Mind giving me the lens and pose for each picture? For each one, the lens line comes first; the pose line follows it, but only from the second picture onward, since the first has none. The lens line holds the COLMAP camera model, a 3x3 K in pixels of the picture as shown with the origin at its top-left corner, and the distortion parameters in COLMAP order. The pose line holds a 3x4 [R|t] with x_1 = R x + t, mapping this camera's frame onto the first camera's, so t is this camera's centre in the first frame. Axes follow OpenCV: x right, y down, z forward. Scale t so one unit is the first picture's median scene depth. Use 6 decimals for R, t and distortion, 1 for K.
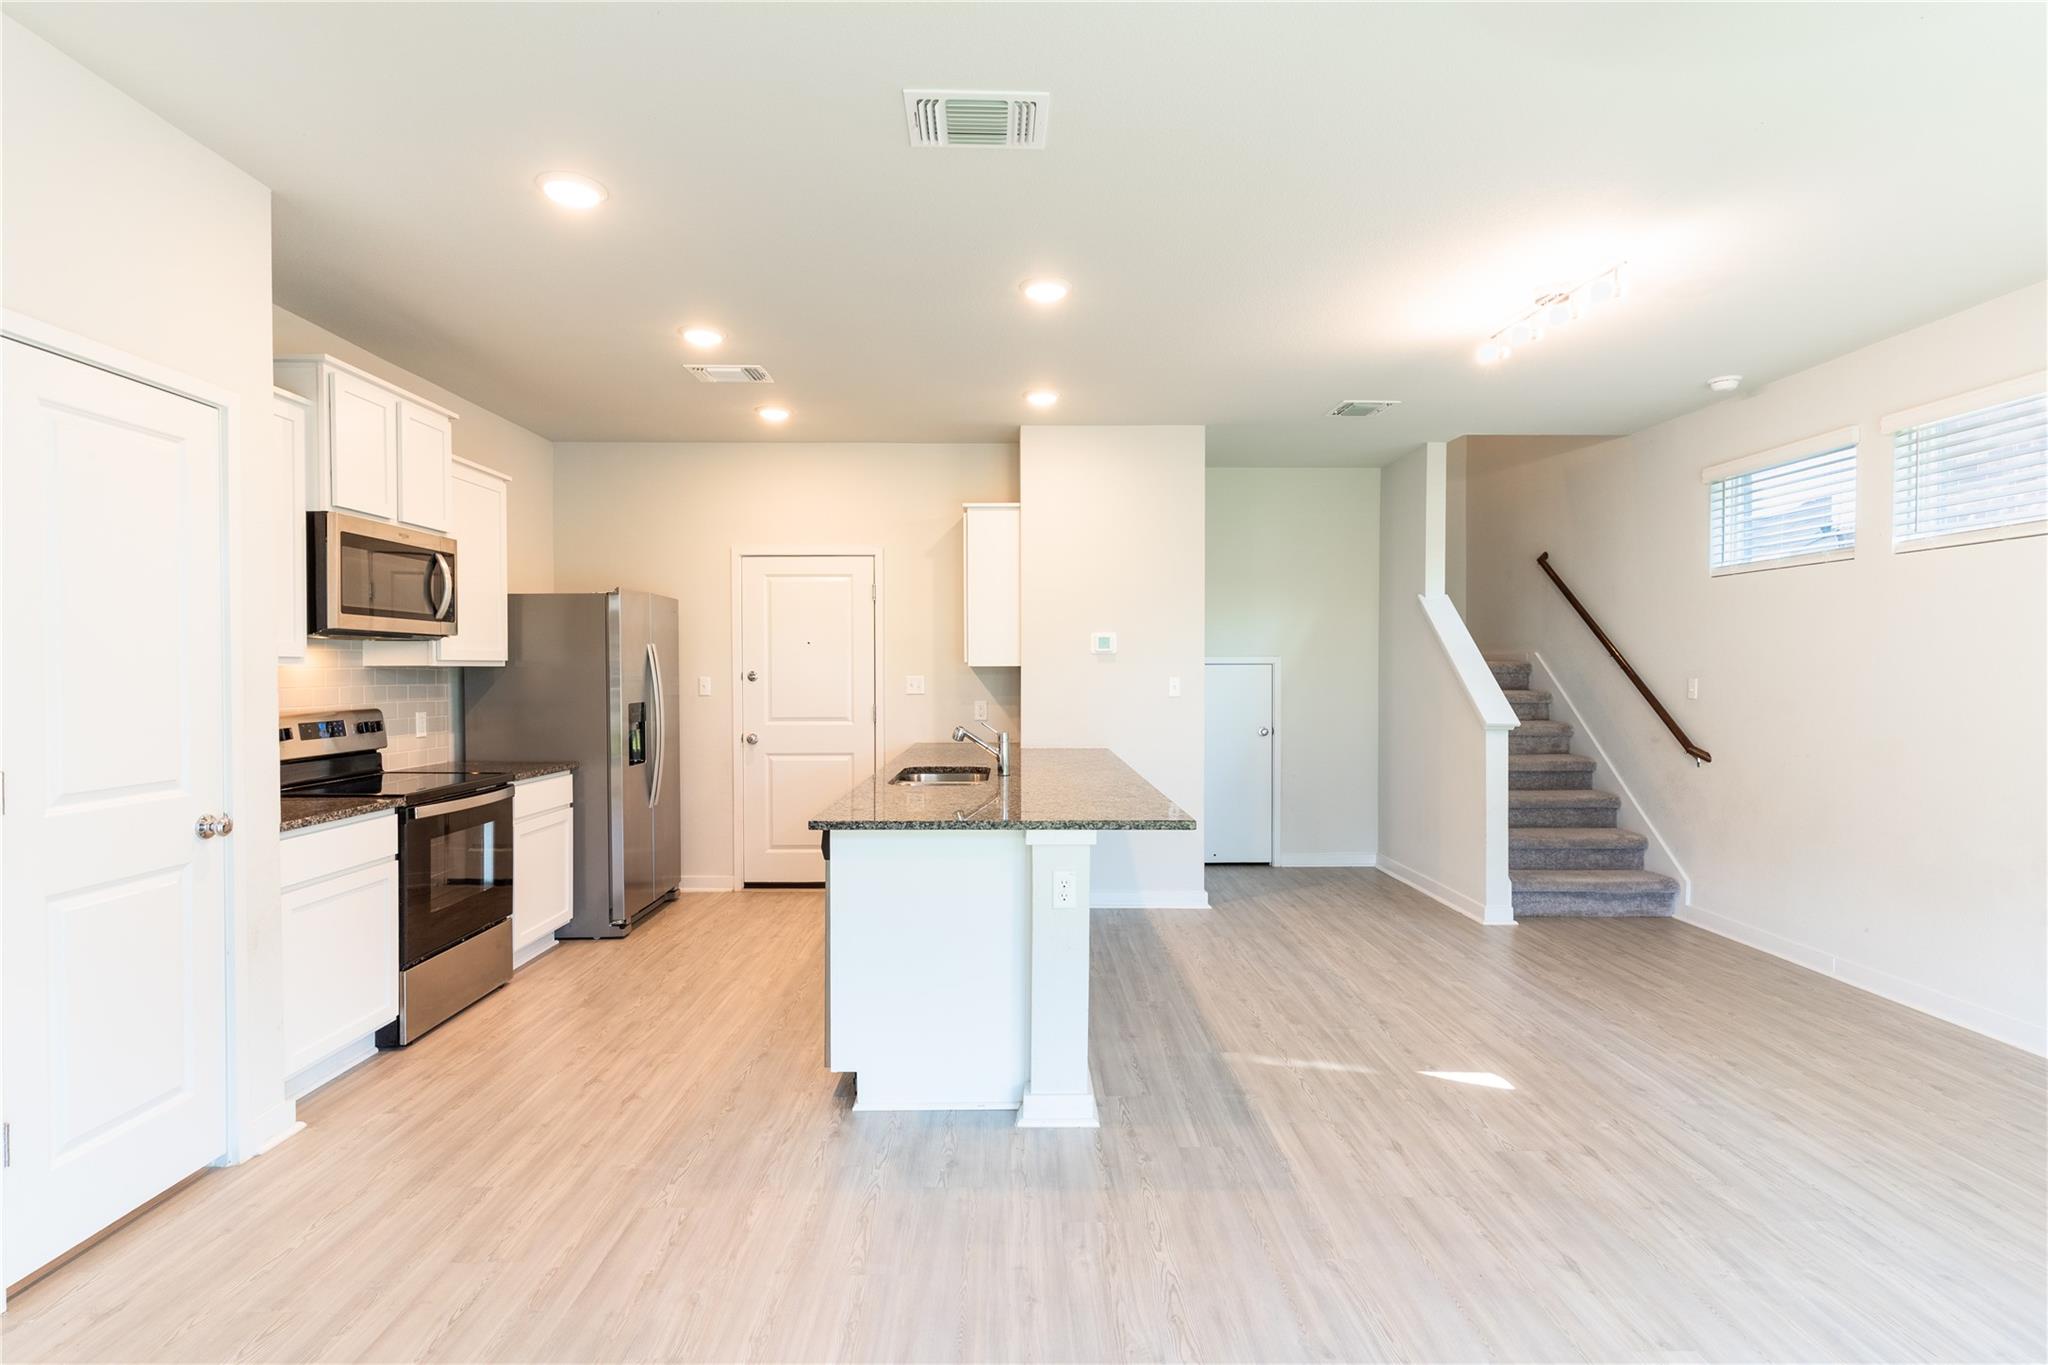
lens RADIAL K [[977.9, 0, 1016.3], [0, 977.9, 683.9], [0, 0, 1]] dist [0.000094, -0.000550]
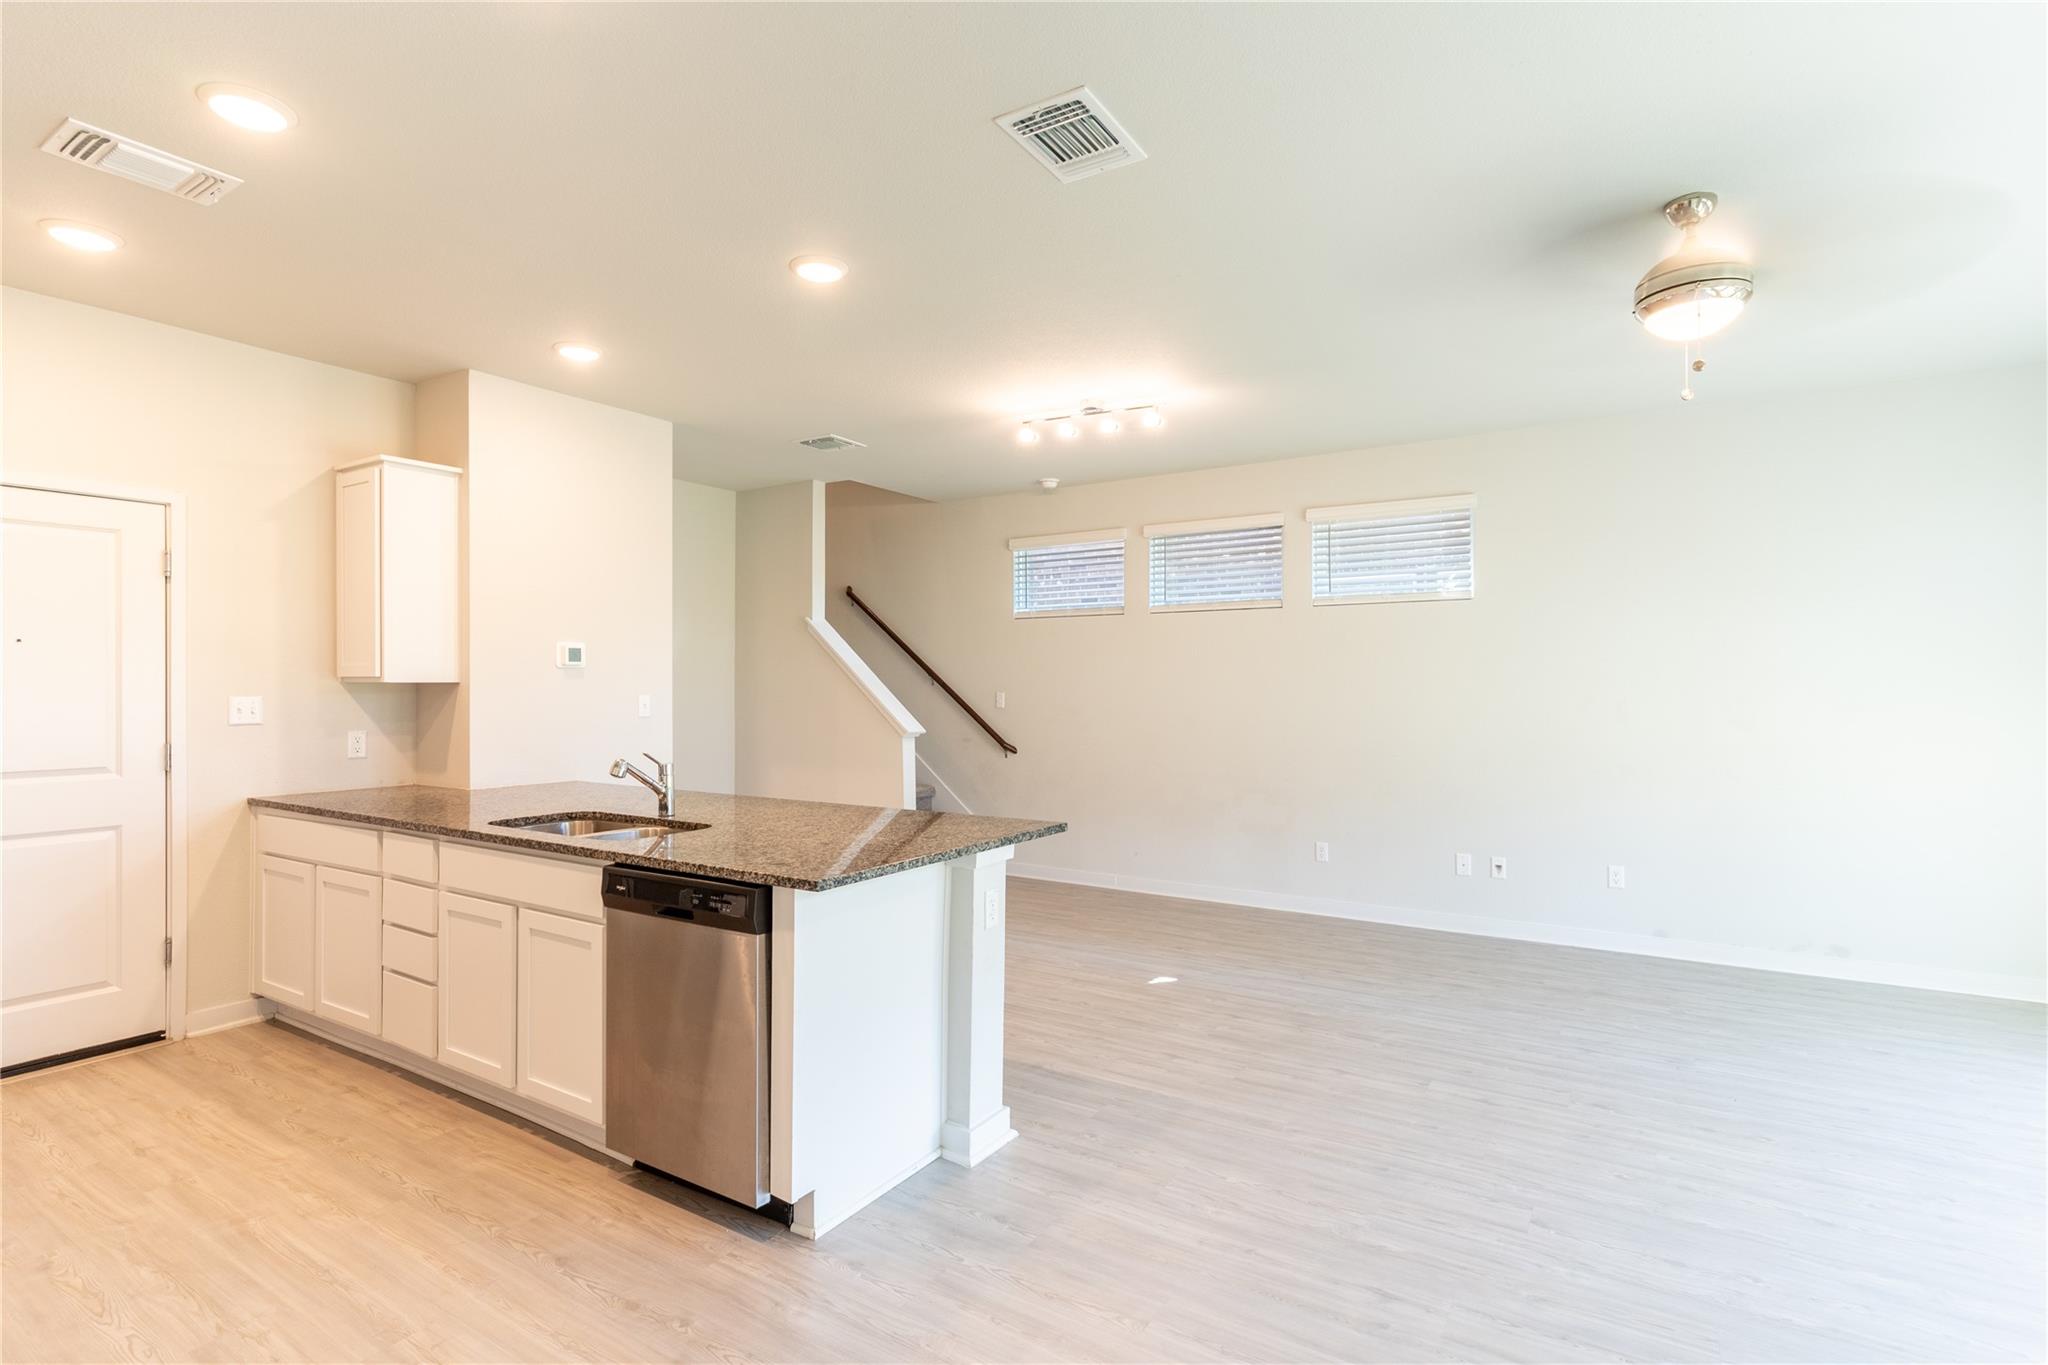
lens RADIAL K [[977.9, 0, 1016.3], [0, 977.9, 683.9], [0, 0, 1]] dist [0.000094, -0.000550]
pose [[0.552424, 0.000691, 0.833563, -0.545182], [0.013411, 0.999863, -0.009717, -0.005411], [-0.833456, 0.016547, 0.552339, 0.305241]]
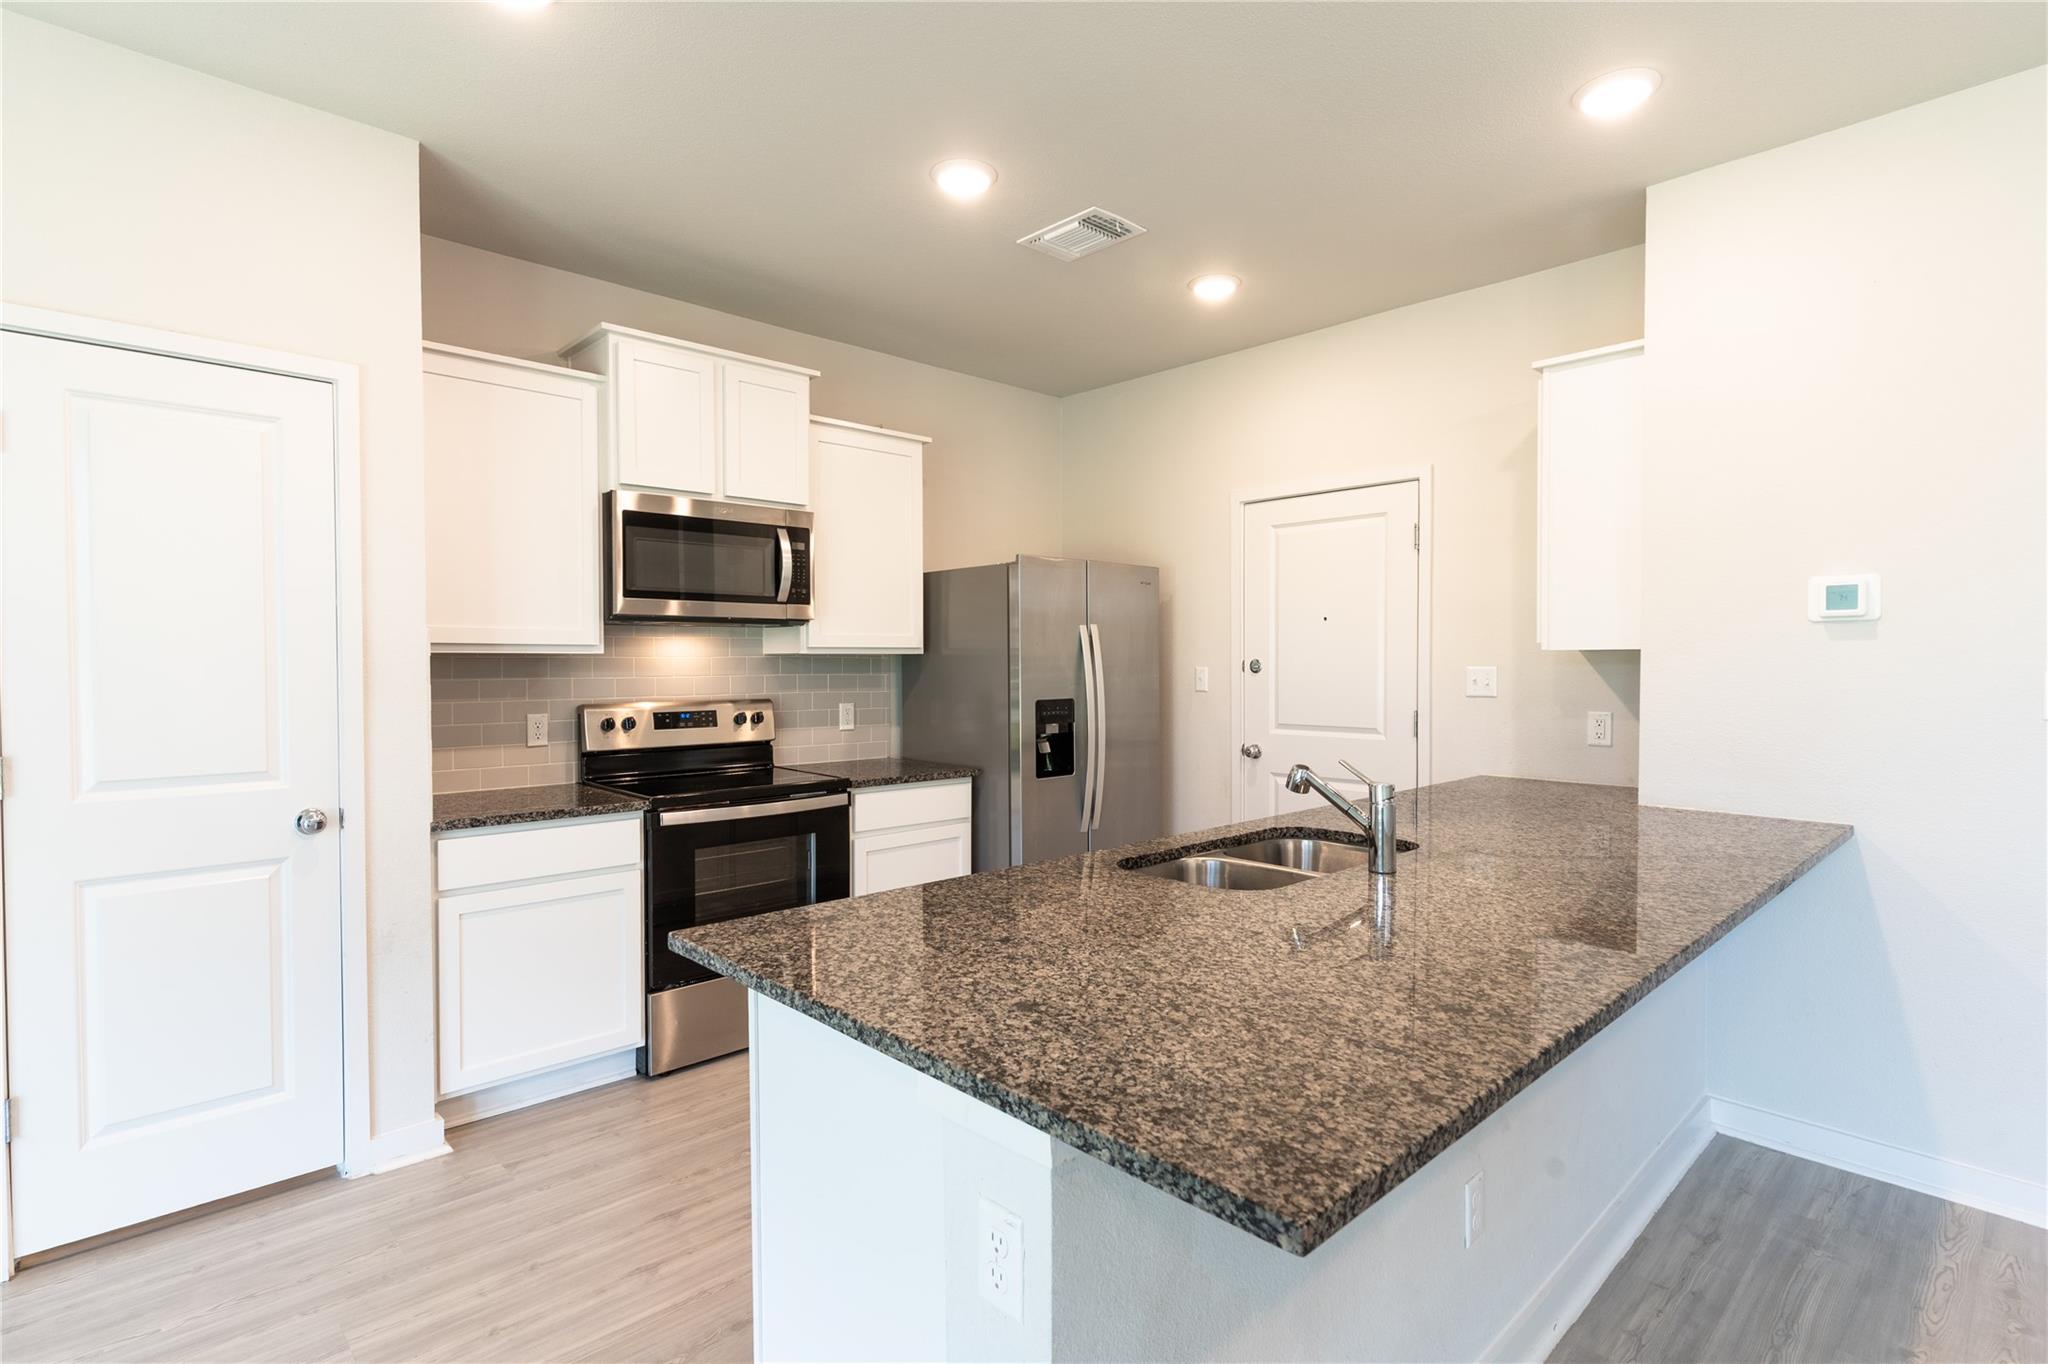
lens RADIAL K [[990.7, 0, 1019.8], [0, 990.7, 680.5], [0, 0, 1]] dist [0.002903, -0.000077]
pose [[0.684706, 0.014103, -0.728683, 0.227806], [-0.008496, 0.999899, 0.011369, -0.005865], [0.728770, -0.001594, 0.684757, 0.538144]]
